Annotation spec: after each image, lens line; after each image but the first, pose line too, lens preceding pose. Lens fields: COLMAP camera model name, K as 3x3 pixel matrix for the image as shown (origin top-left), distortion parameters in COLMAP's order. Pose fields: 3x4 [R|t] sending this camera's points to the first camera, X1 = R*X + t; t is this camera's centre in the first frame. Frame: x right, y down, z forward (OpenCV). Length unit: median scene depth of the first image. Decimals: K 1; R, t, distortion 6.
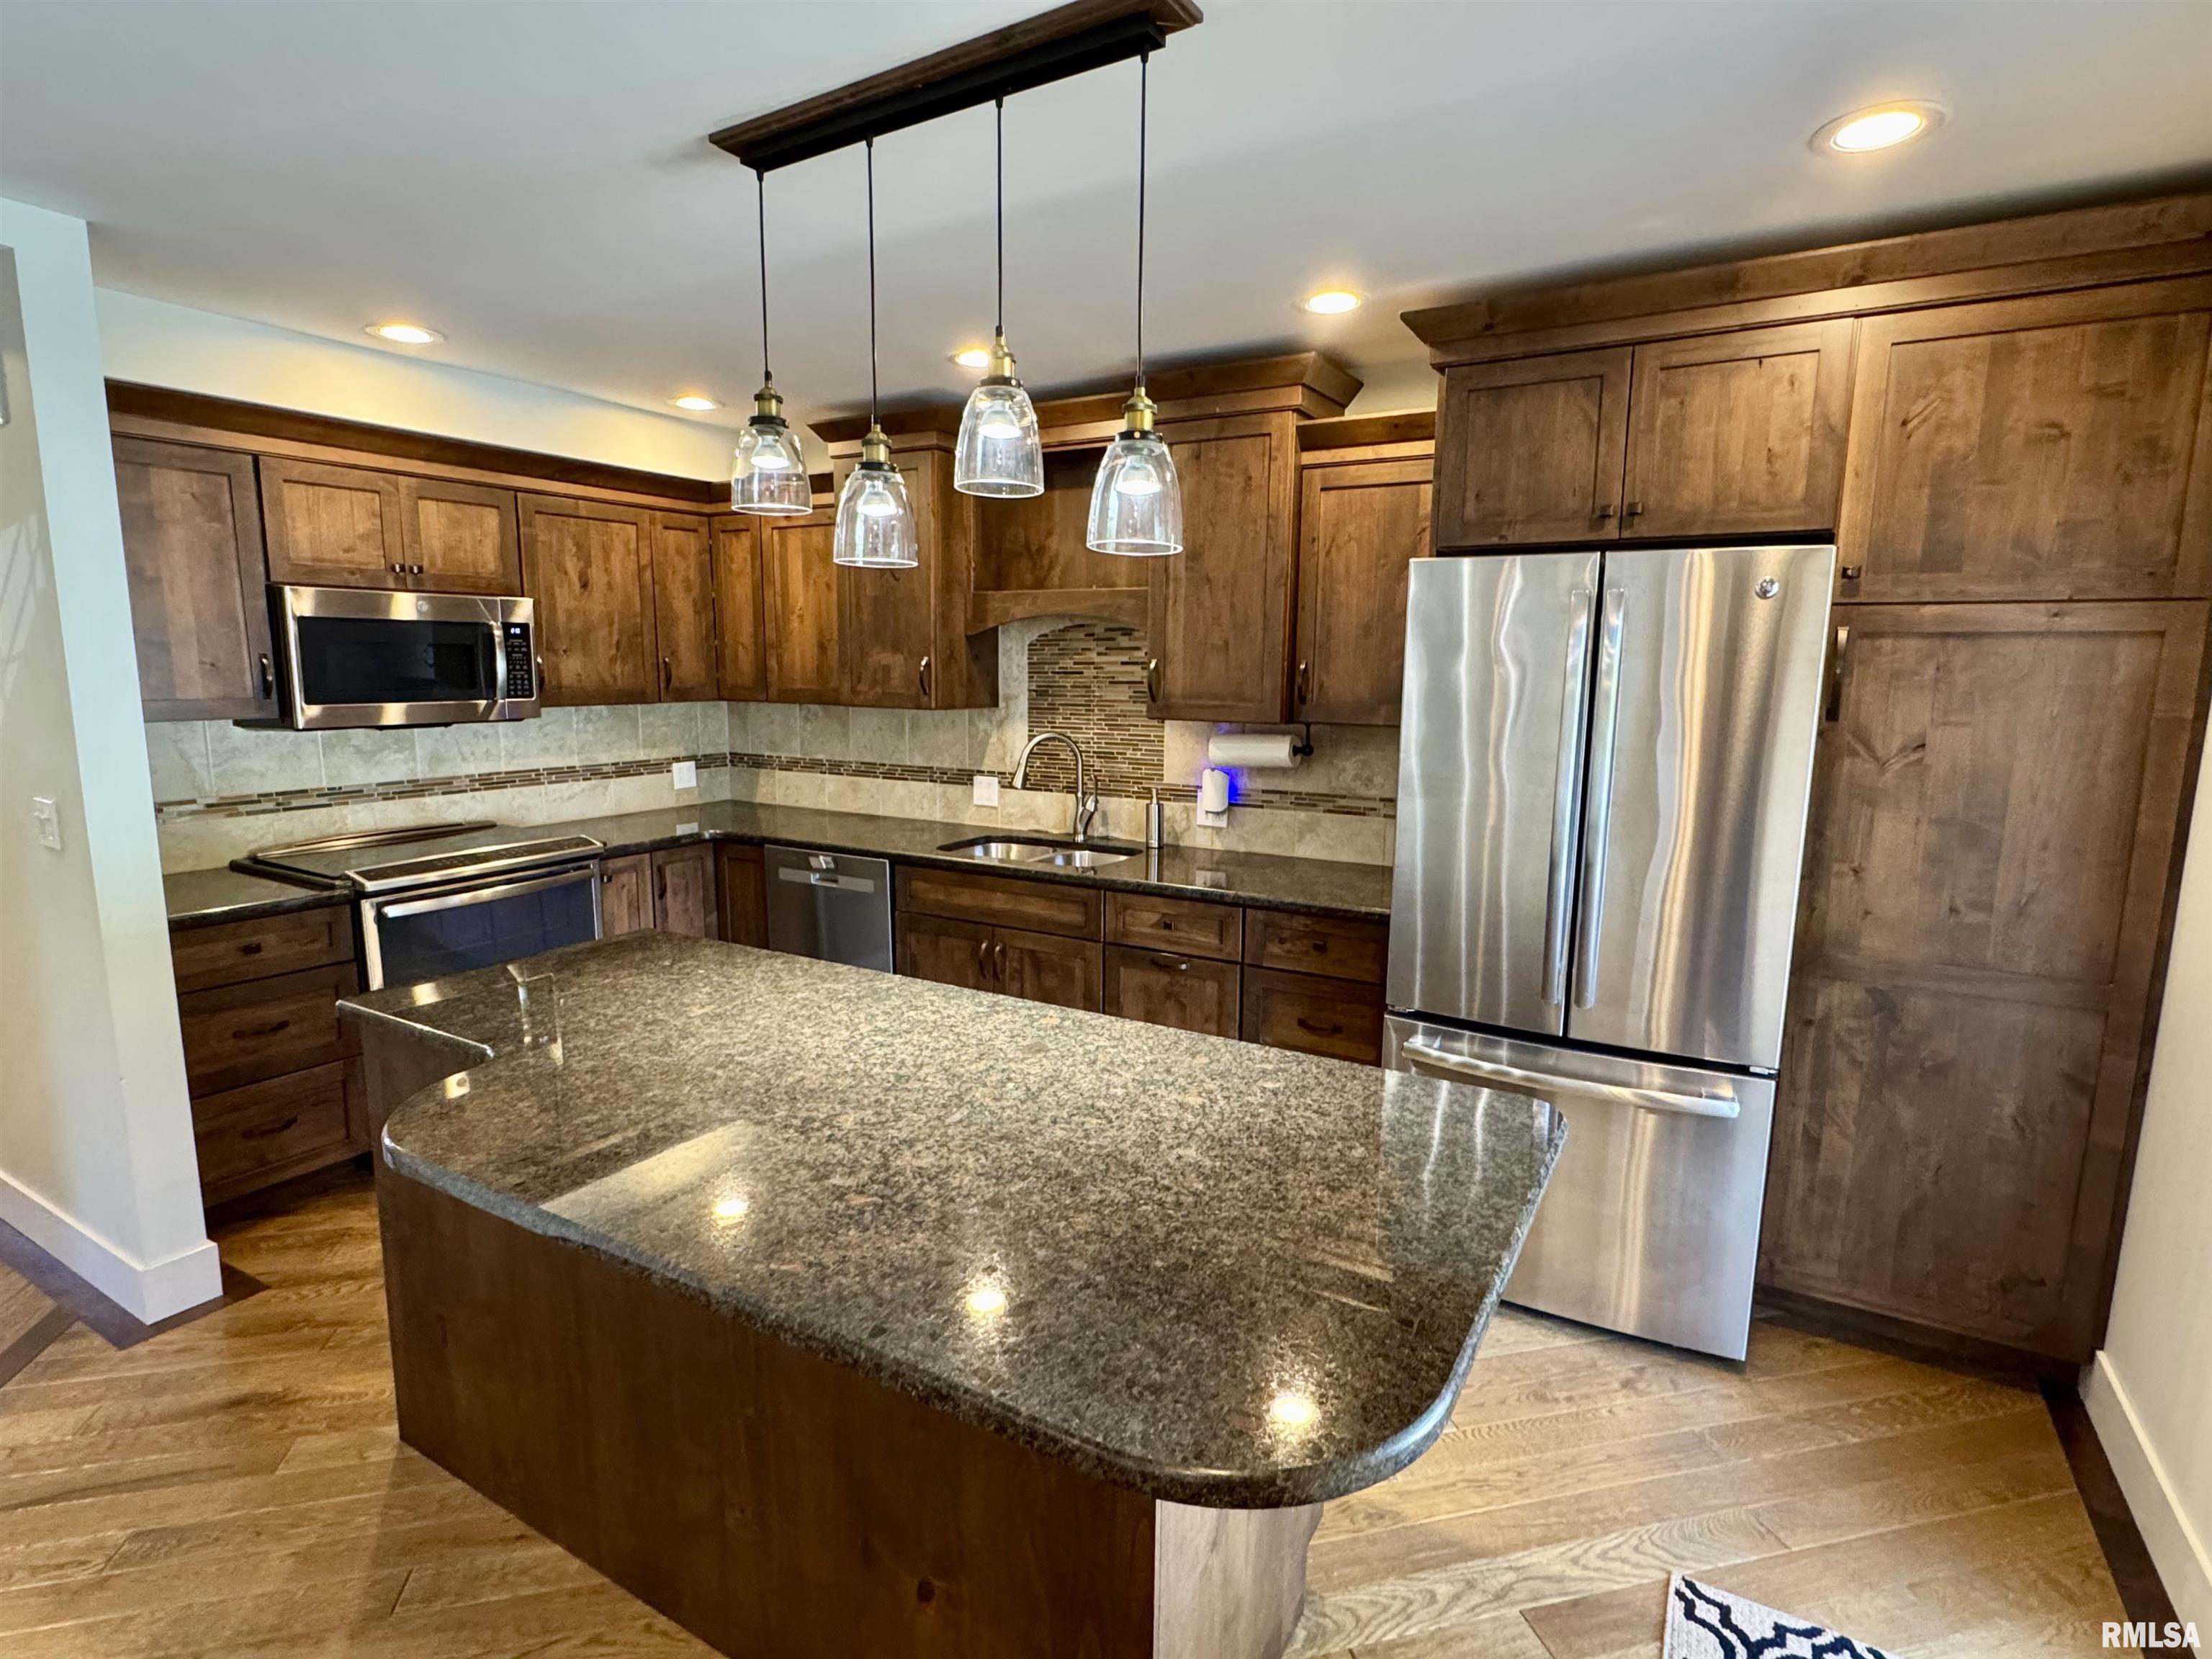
lens RADIAL K [[1105.1, 0, 1100.6], [0, 1105.1, 830.8], [0, 0, 1]] dist [0.001457, -0.000347]
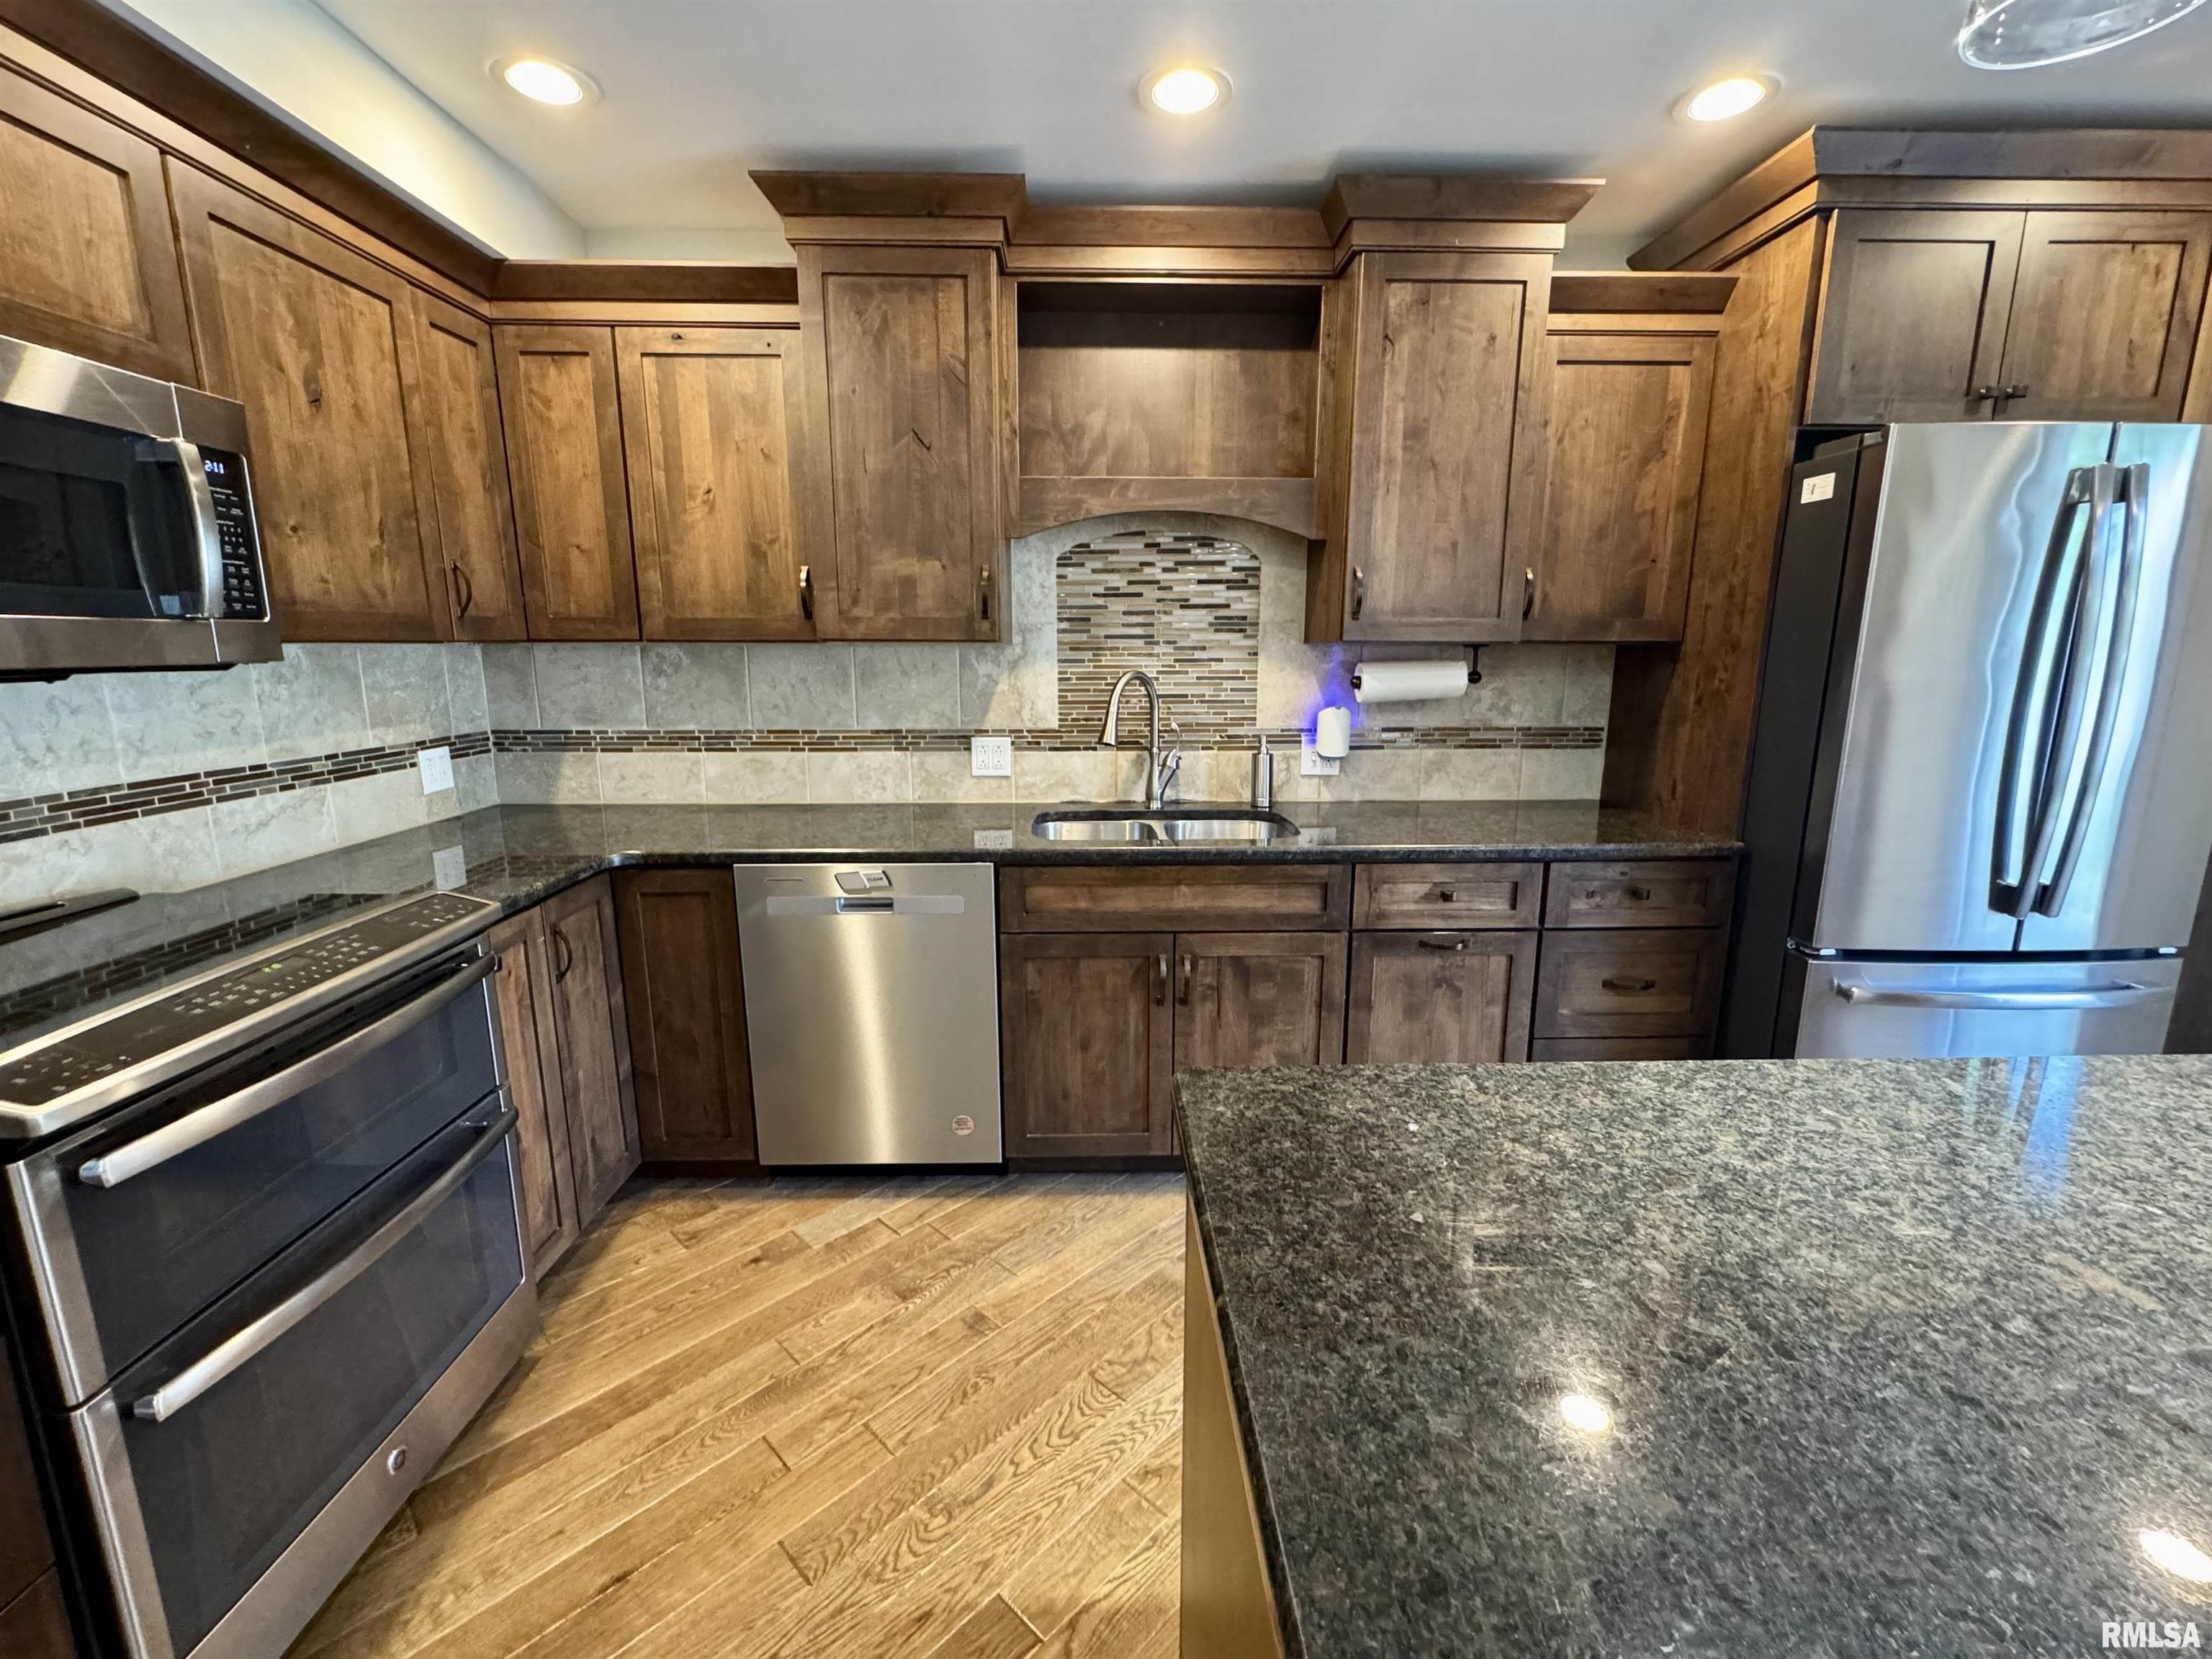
lens RADIAL K [[941.0, 0, 1105.7], [0, 941.0, 827.4], [0, 0, 1]] dist [-0.001833, 0.000841]
pose [[0.850538, -0.108744, 0.514549, -0.409136], [0.087463, 0.994012, 0.065498, -0.025372], [-0.518590, -0.010705, 0.854956, 0.451531]]
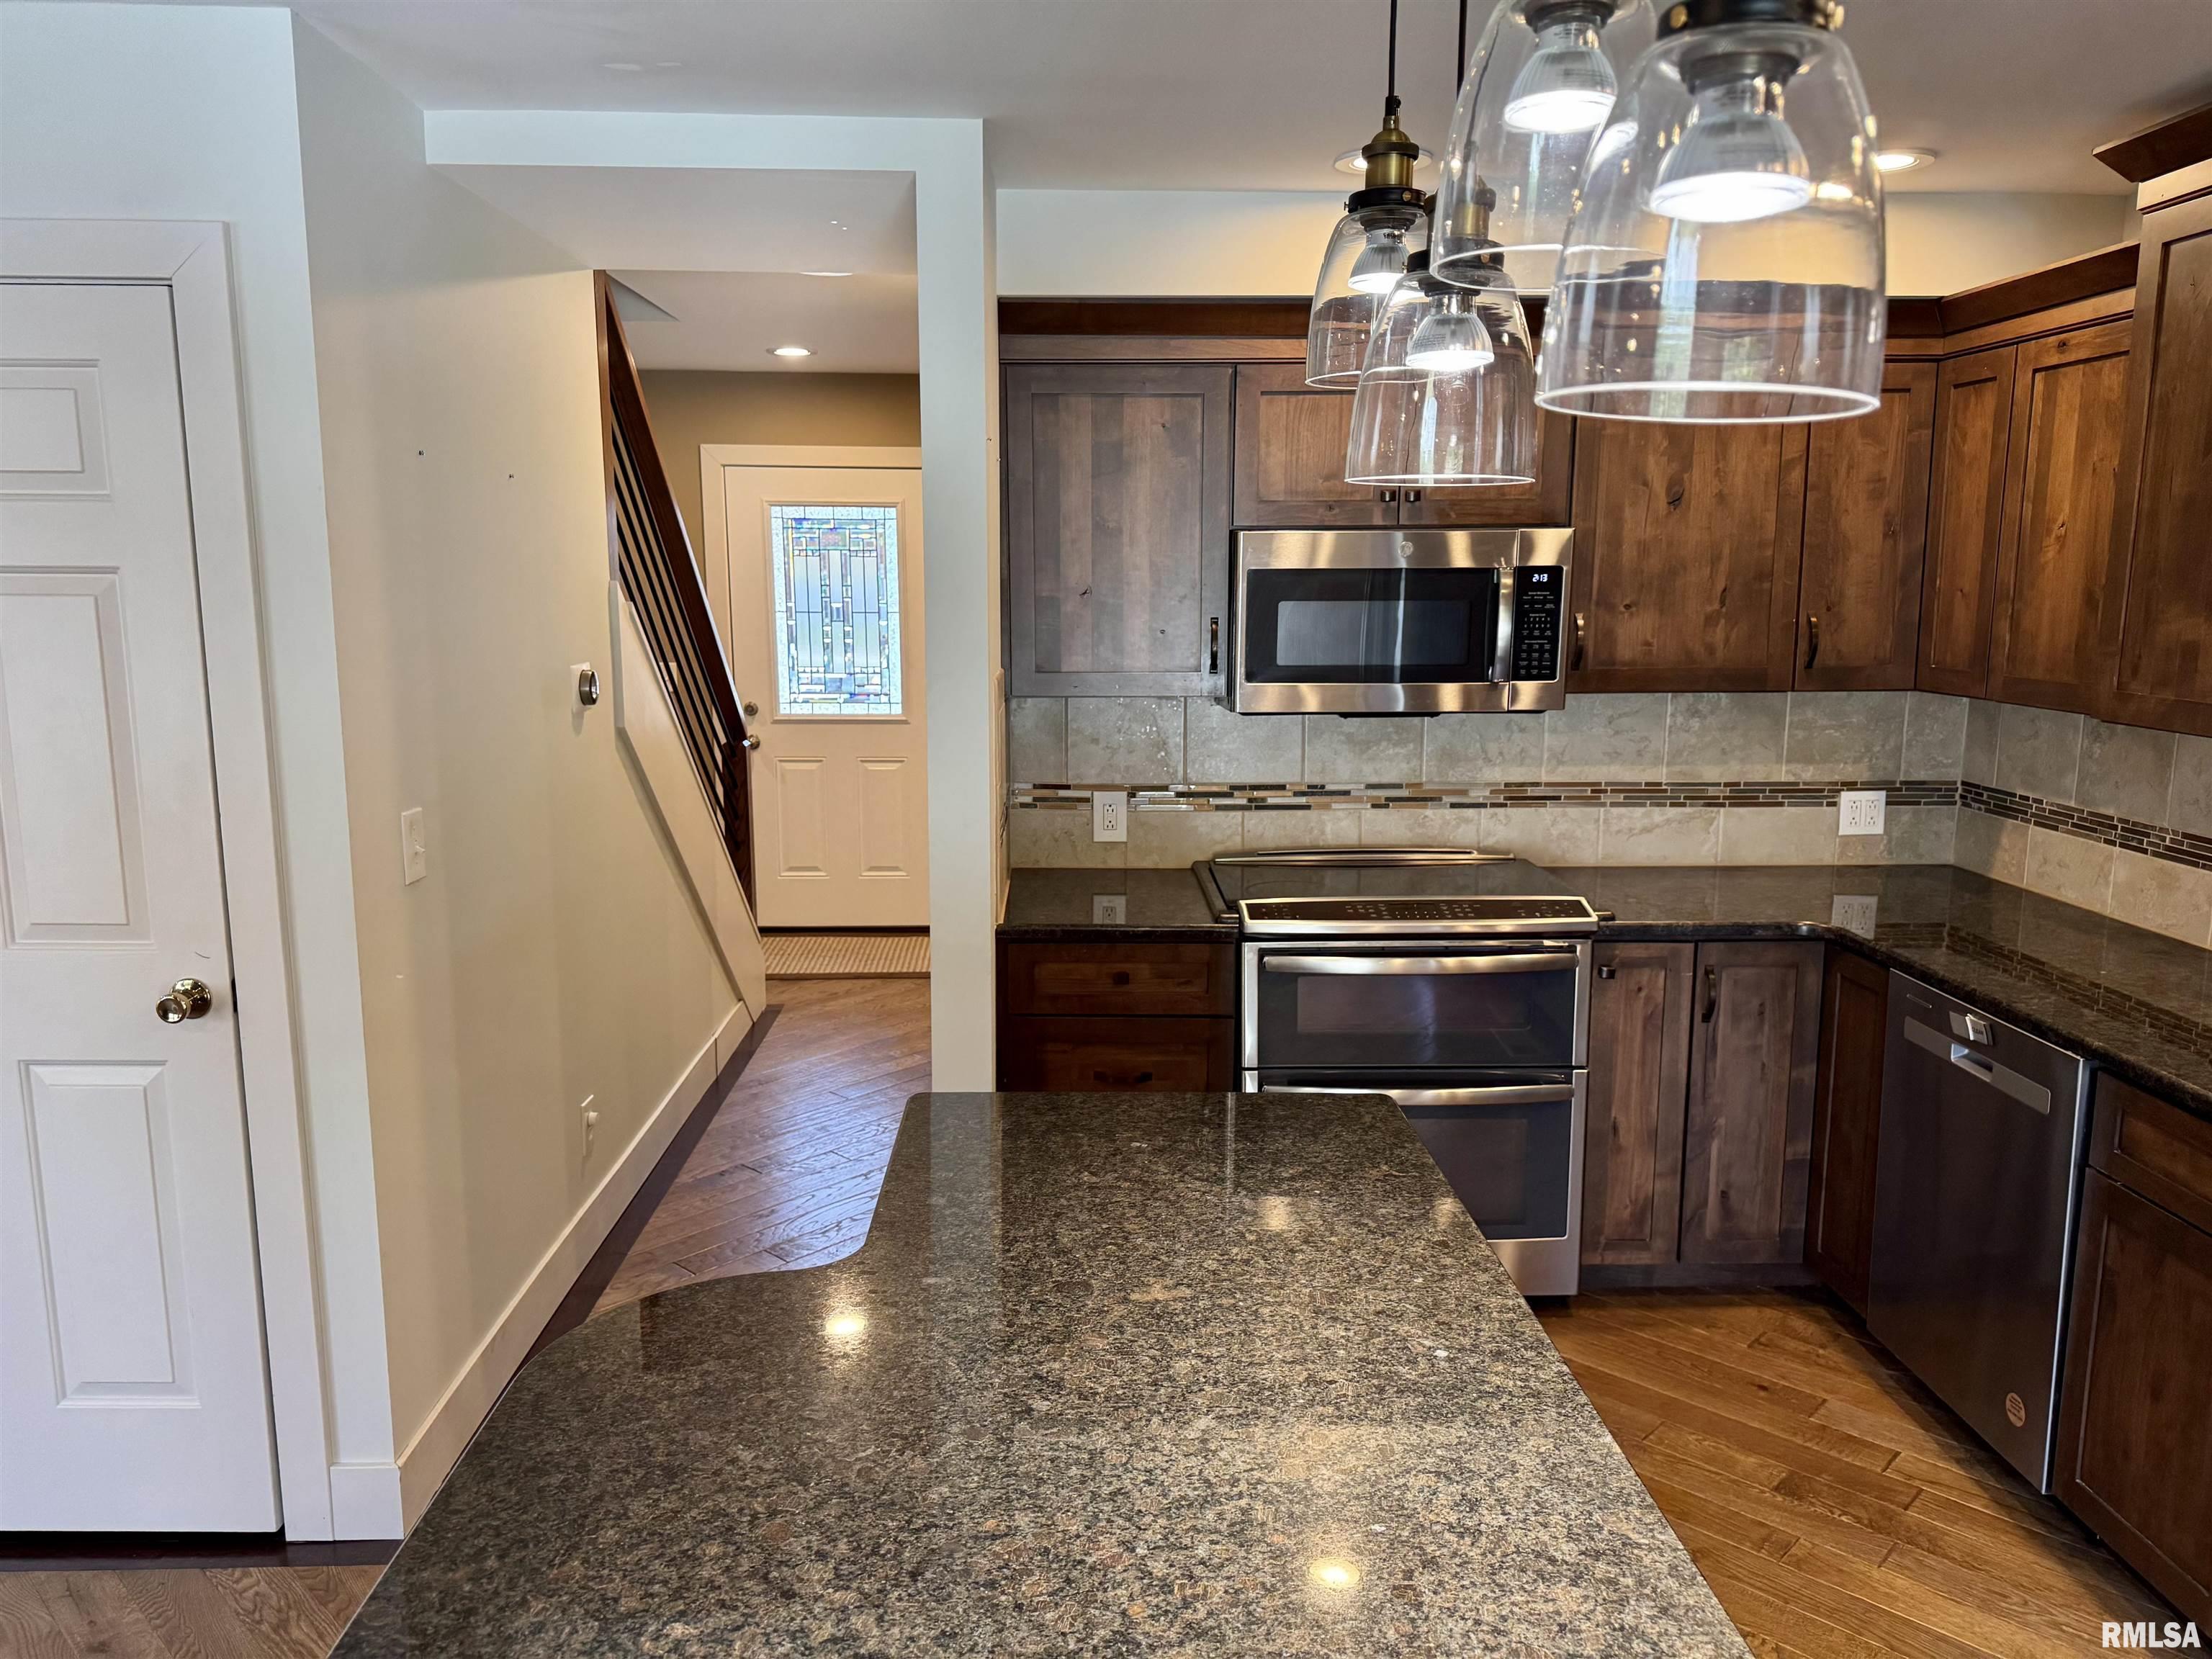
lens RADIAL K [[1555.2, 0, 1082.5], [0, 1555.2, 832.2], [0, 0, 1]] dist [0.025660, -0.035116]
pose [[0.521510, 0.131282, -0.843085, 0.128481], [-0.126367, 0.989080, 0.075849, -0.062701], [0.843836, 0.066982, 0.532405, 0.265606]]
